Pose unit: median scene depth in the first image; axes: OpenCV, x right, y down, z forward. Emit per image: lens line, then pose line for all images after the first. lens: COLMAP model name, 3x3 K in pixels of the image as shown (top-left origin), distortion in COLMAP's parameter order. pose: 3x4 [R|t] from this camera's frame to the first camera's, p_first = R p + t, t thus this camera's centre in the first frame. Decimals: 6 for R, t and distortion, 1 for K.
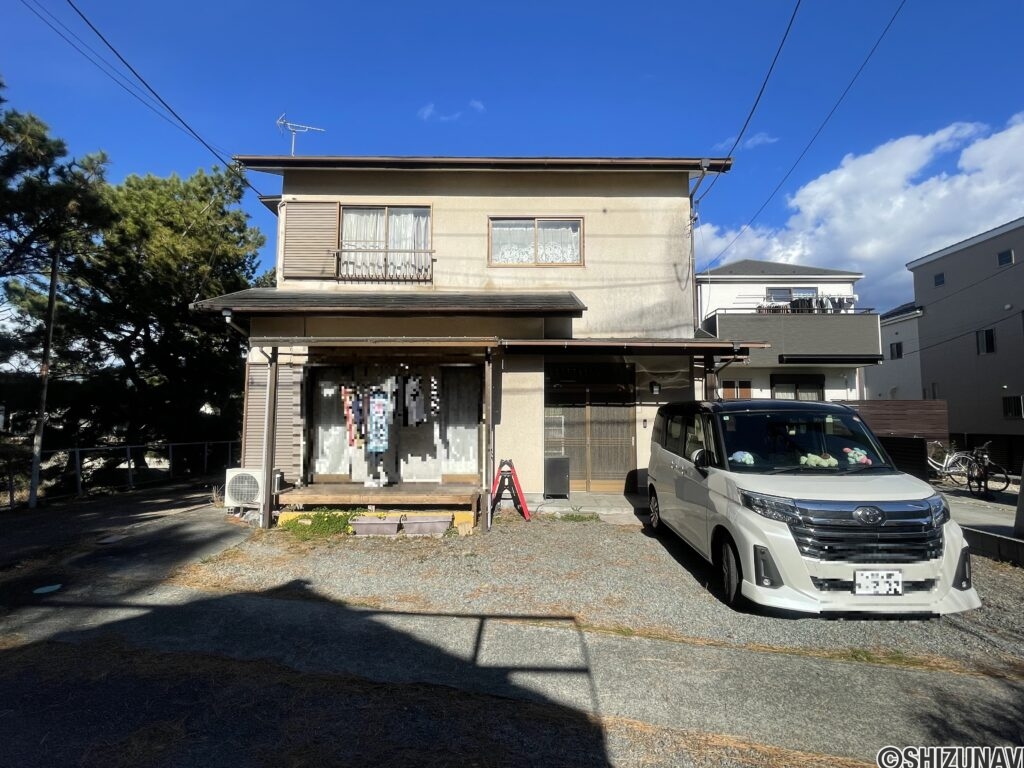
lens RADIAL K [[504.1, 0, 512.0], [0, 504.1, 384.0], [0, 0, 1]] dist [0.000476, -0.000243]
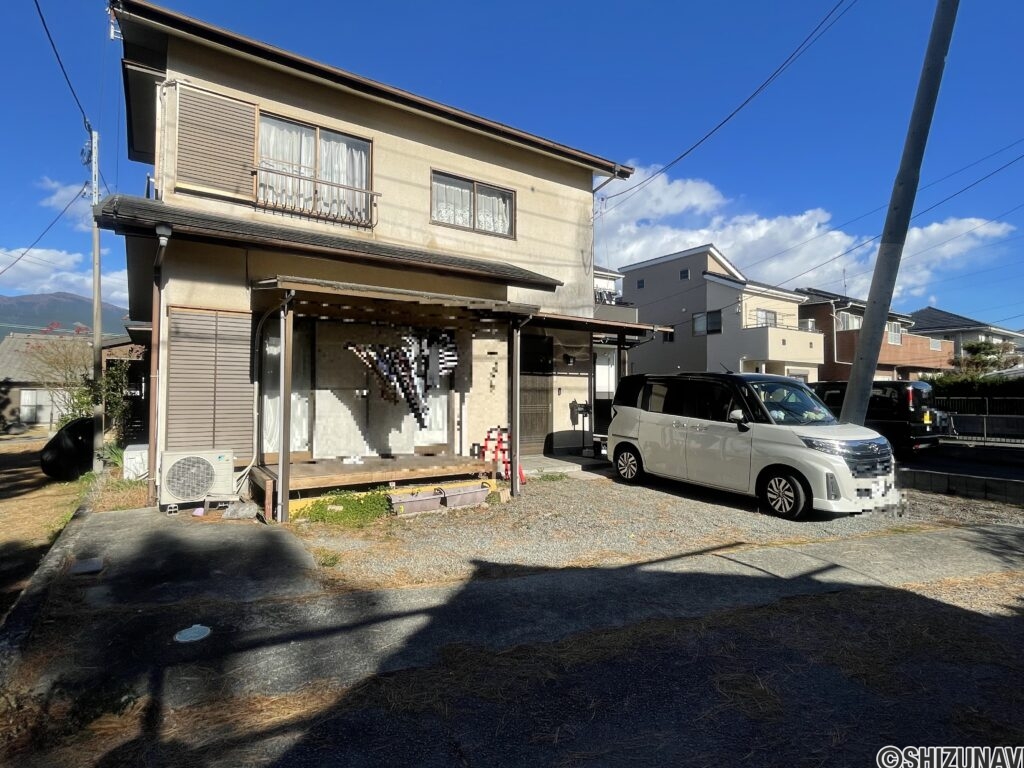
lens RADIAL K [[513.7, 0, 512.0], [0, 513.7, 384.0], [0, 0, 1]] dist [-0.009983, 0.000456]
pose [[0.840328, 0.012313, 0.541939, -0.435090], [-0.045904, 0.997767, 0.048508, 0.011509], [-0.540132, -0.065640, 0.839017, 0.103143]]
